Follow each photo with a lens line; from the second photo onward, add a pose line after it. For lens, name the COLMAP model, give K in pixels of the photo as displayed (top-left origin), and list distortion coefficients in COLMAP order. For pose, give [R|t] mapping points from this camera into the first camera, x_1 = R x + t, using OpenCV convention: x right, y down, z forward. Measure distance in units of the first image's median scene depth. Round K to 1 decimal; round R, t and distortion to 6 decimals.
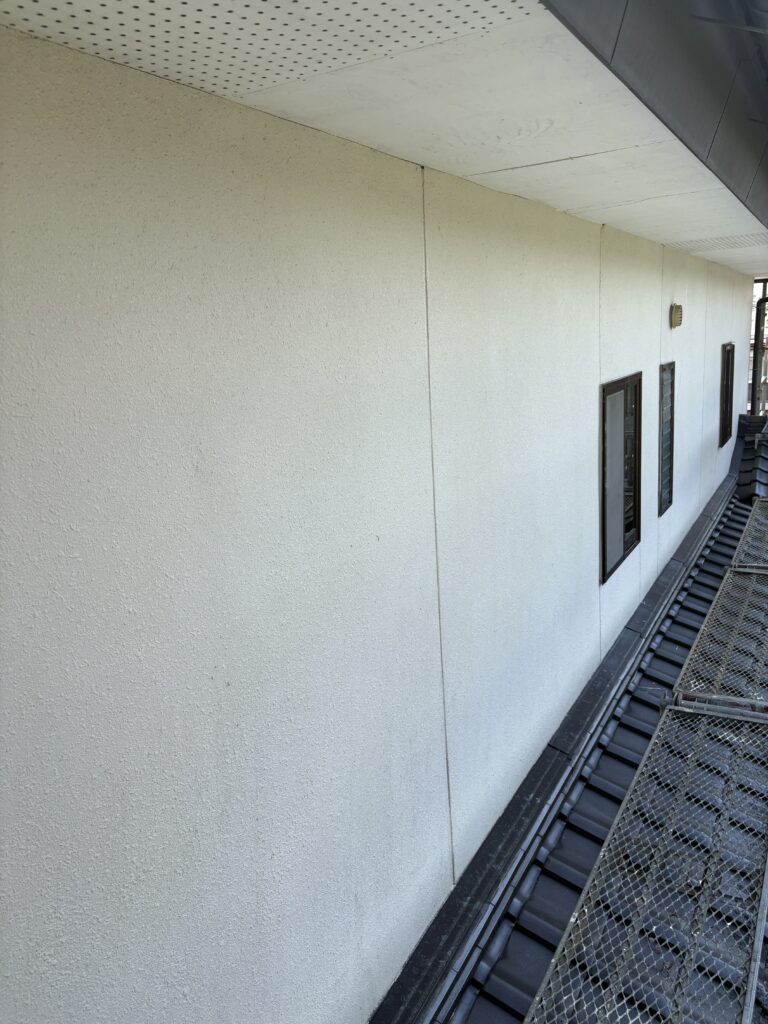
lens RADIAL K [[775.0, 0, 383.8], [0, 775.0, 508.9], [0, 0, 1]] dist [0.037156, -0.032744]
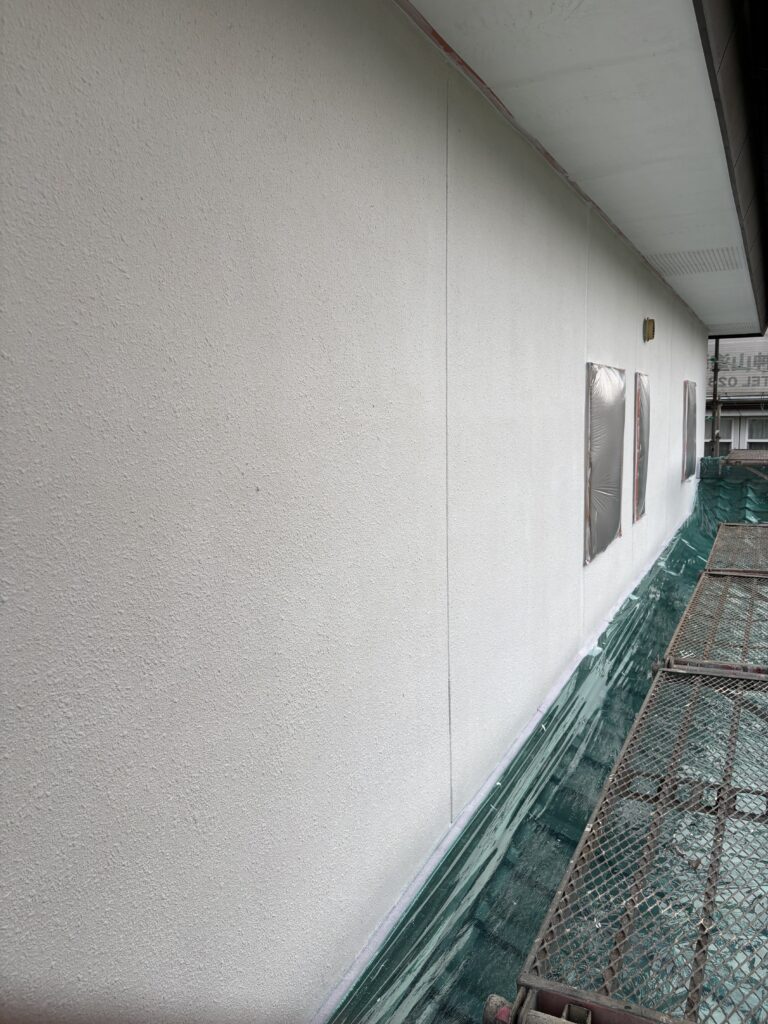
lens RADIAL K [[775.0, 0, 385.1], [0, 775.0, 511.9], [0, 0, 1]] dist [0.037156, -0.032744]
pose [[0.997055, 0.038467, 0.066342, -0.055319], [-0.031292, 0.993875, -0.105986, 0.178797], [-0.070013, 0.103598, 0.992152, 0.033558]]
